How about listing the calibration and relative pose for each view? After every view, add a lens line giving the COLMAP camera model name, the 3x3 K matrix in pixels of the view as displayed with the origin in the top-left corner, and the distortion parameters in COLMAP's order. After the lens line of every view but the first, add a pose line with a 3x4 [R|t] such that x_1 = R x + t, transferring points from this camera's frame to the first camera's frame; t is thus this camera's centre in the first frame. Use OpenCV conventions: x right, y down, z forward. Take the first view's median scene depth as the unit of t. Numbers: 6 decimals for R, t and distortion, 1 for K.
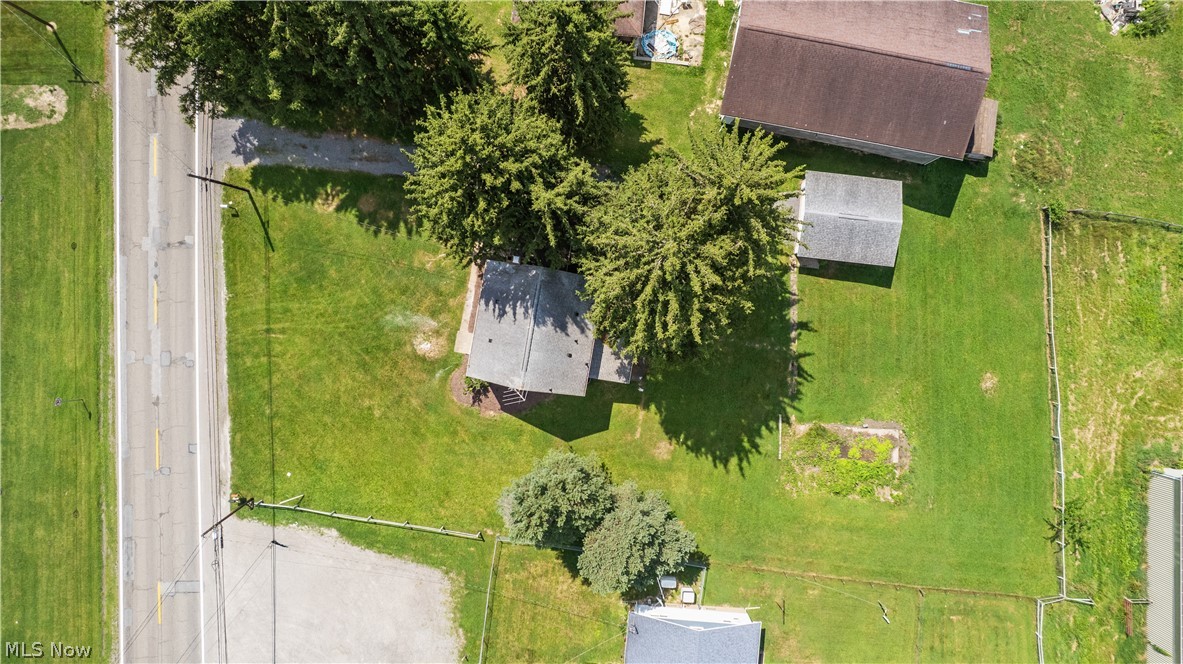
lens RADIAL K [[767.3, 0, 597.0], [0, 767.3, 312.7], [0, 0, 1]] dist [-0.035843, -0.000001]
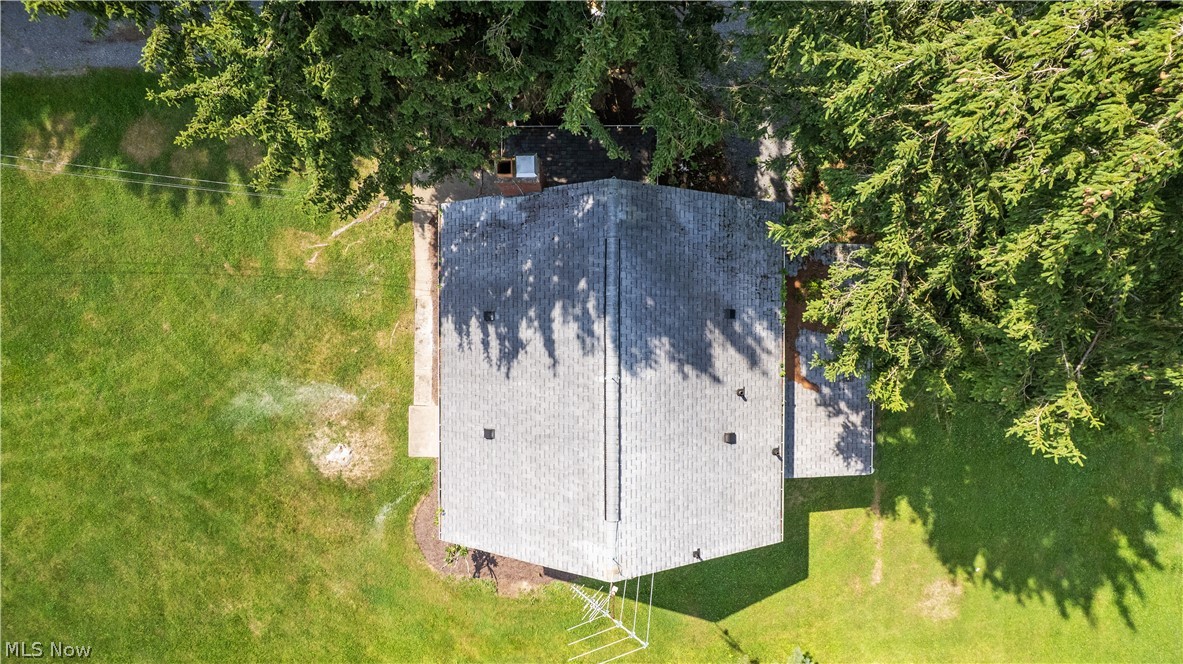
lens RADIAL K [[760.2, 0, 623.5], [0, 760.2, 353.0], [0, 0, 1]] dist [-0.030175, 0.001888]
pose [[0.985547, -0.166937, 0.028780, -0.075064], [0.165549, 0.985161, 0.045285, -0.003532], [-0.035912, -0.039867, 0.998559, 0.589924]]
